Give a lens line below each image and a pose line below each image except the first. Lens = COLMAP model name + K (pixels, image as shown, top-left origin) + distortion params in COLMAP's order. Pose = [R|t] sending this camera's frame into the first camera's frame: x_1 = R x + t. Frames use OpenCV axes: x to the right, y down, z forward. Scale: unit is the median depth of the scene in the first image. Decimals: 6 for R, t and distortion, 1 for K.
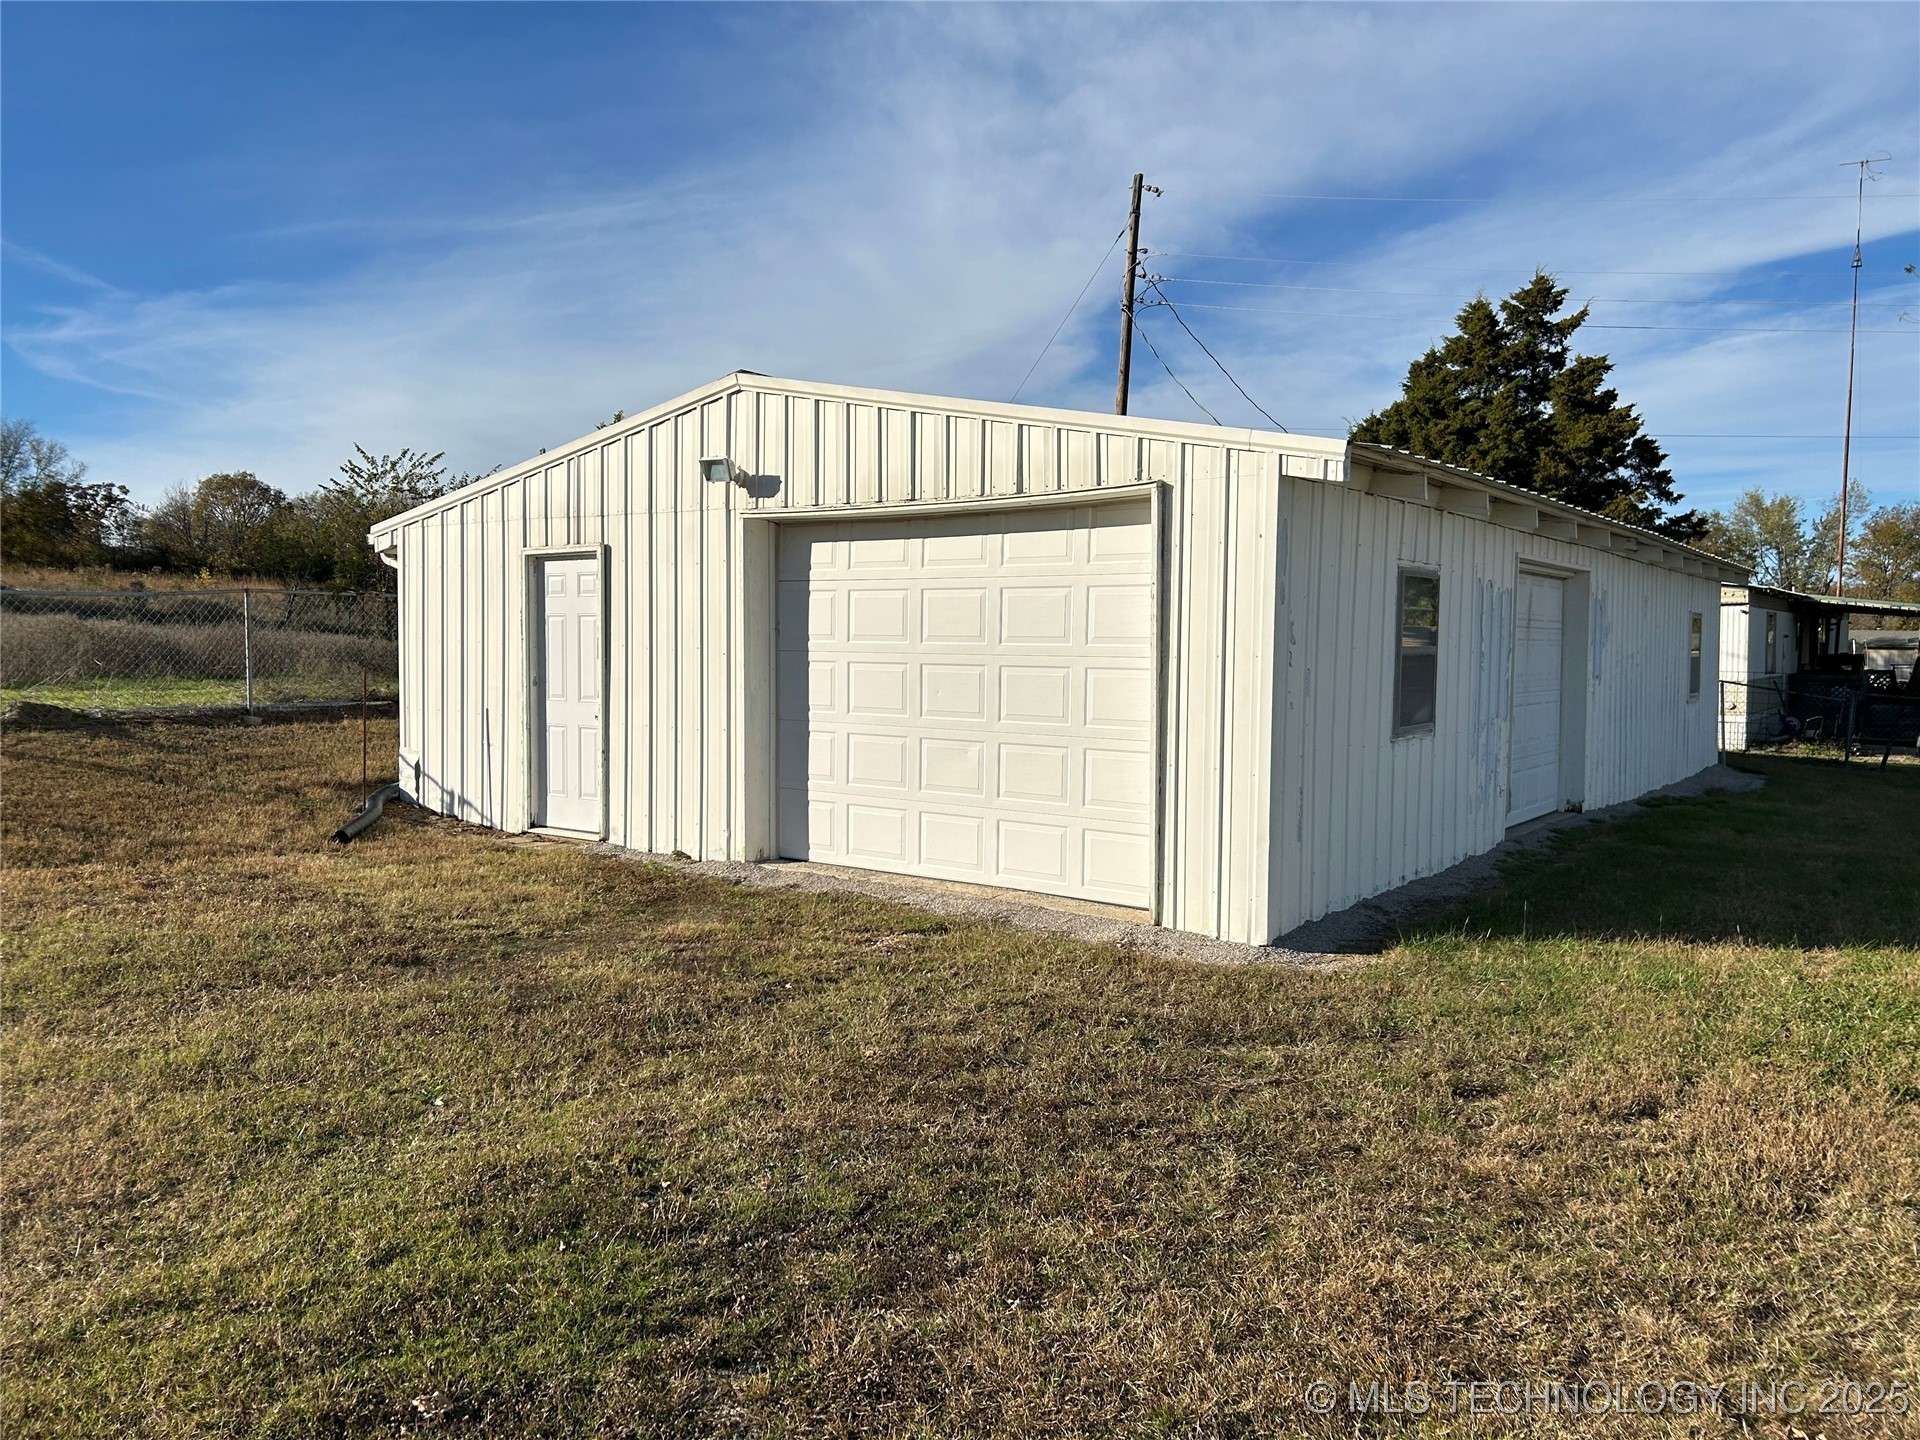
lens RADIAL K [[1432.5, 0, 958.4], [0, 1432.5, 723.2], [0, 0, 1]] dist [0.052783, -0.059653]
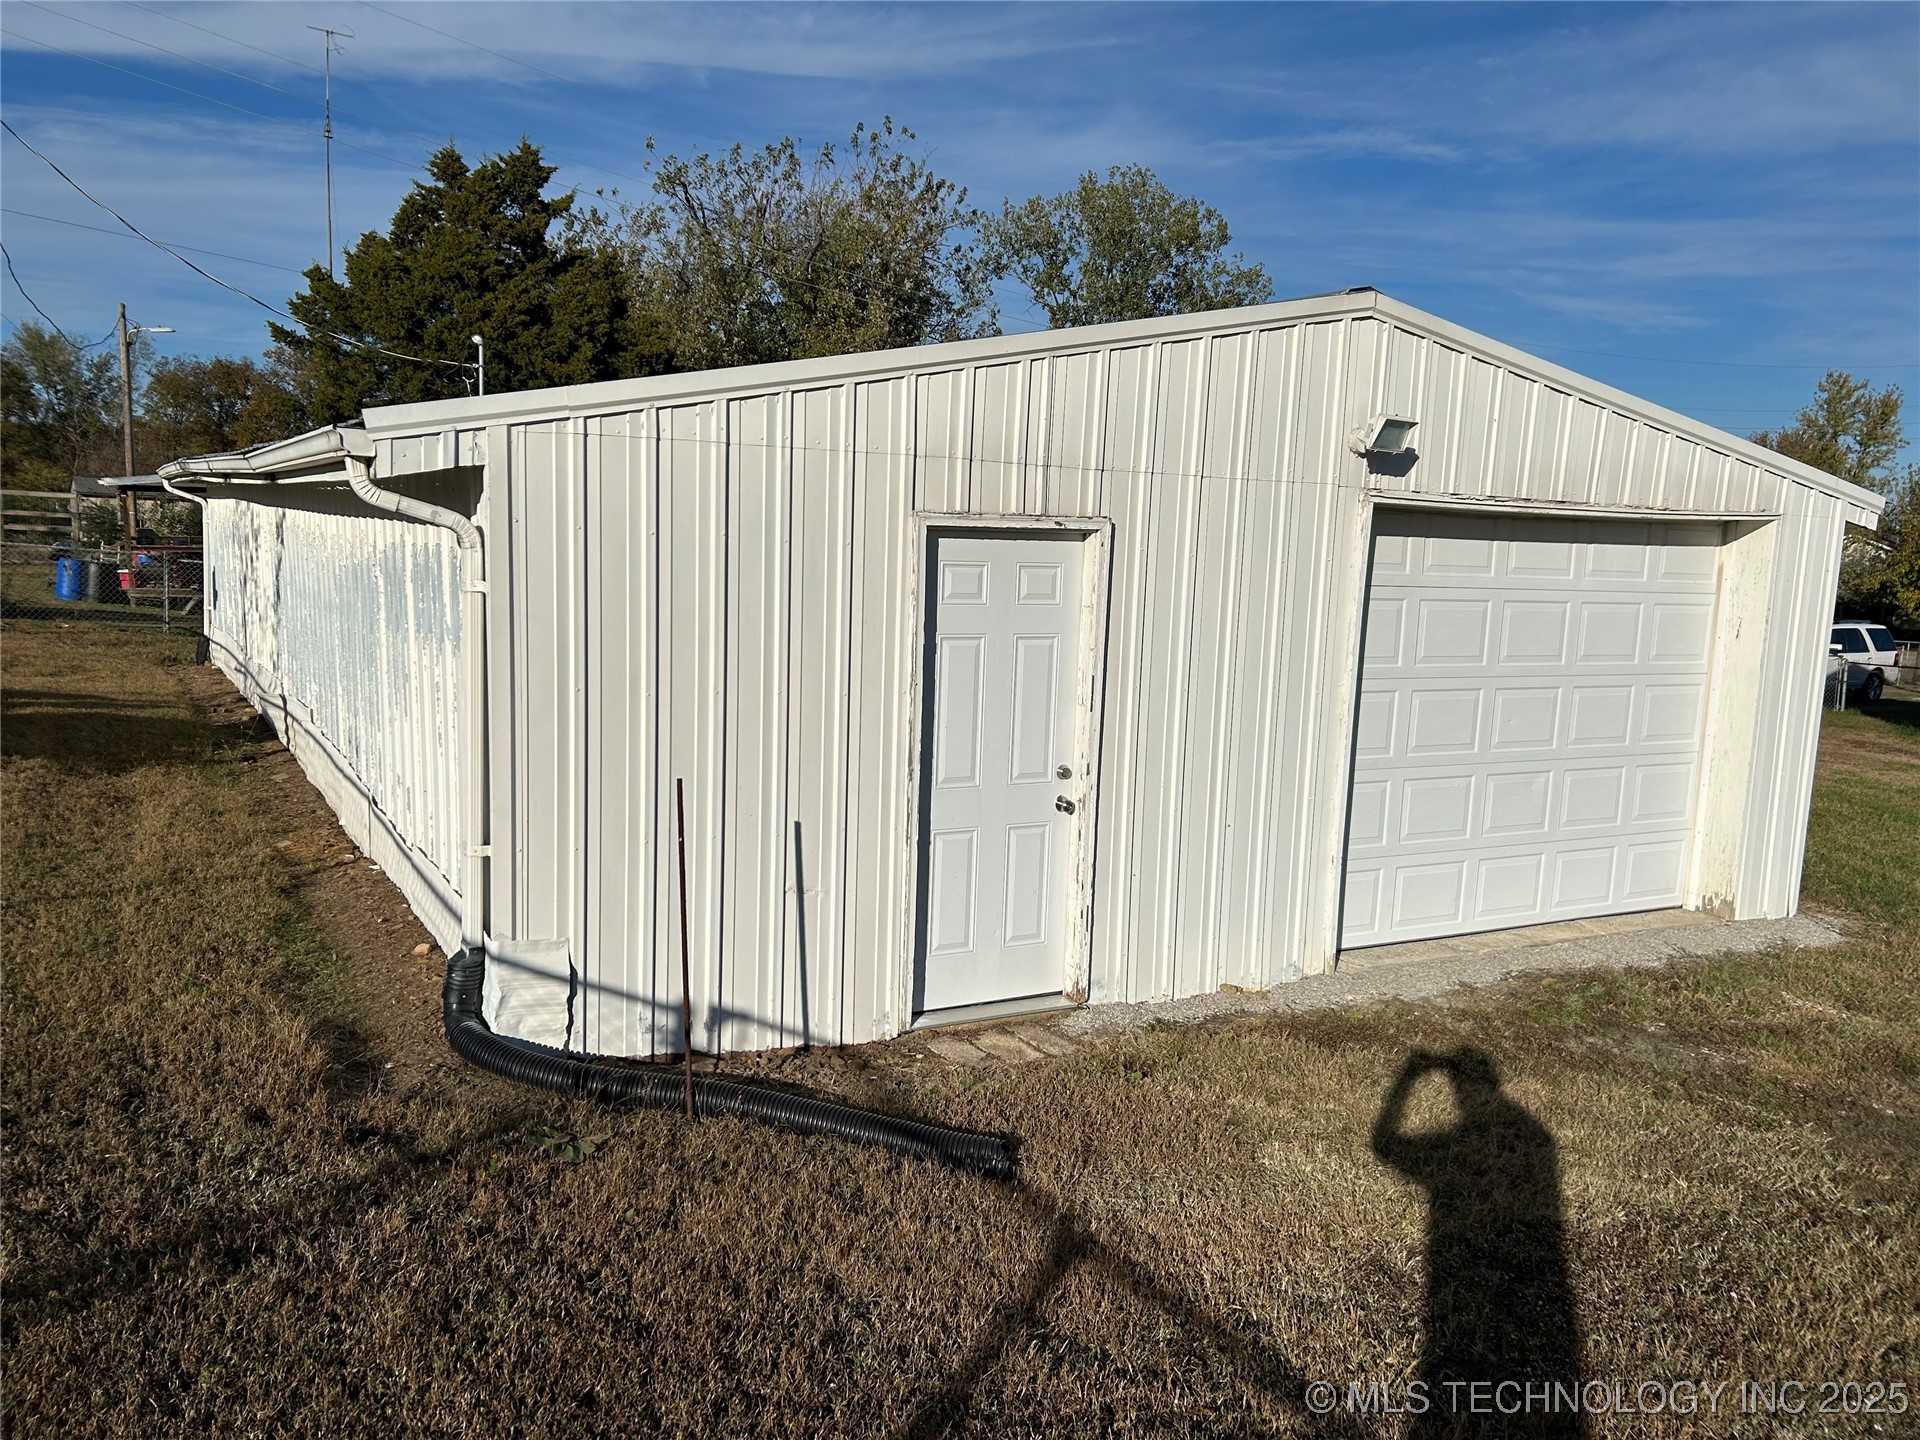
lens RADIAL K [[1432.5, 0, 952.1], [0, 1432.5, 726.0], [0, 0, 1]] dist [0.052783, -0.059653]
pose [[0.437182, -0.116002, 0.891861, -0.718261], [0.016792, 0.992527, 0.120864, -0.098795], [-0.899216, -0.037864, 0.435862, 0.707064]]
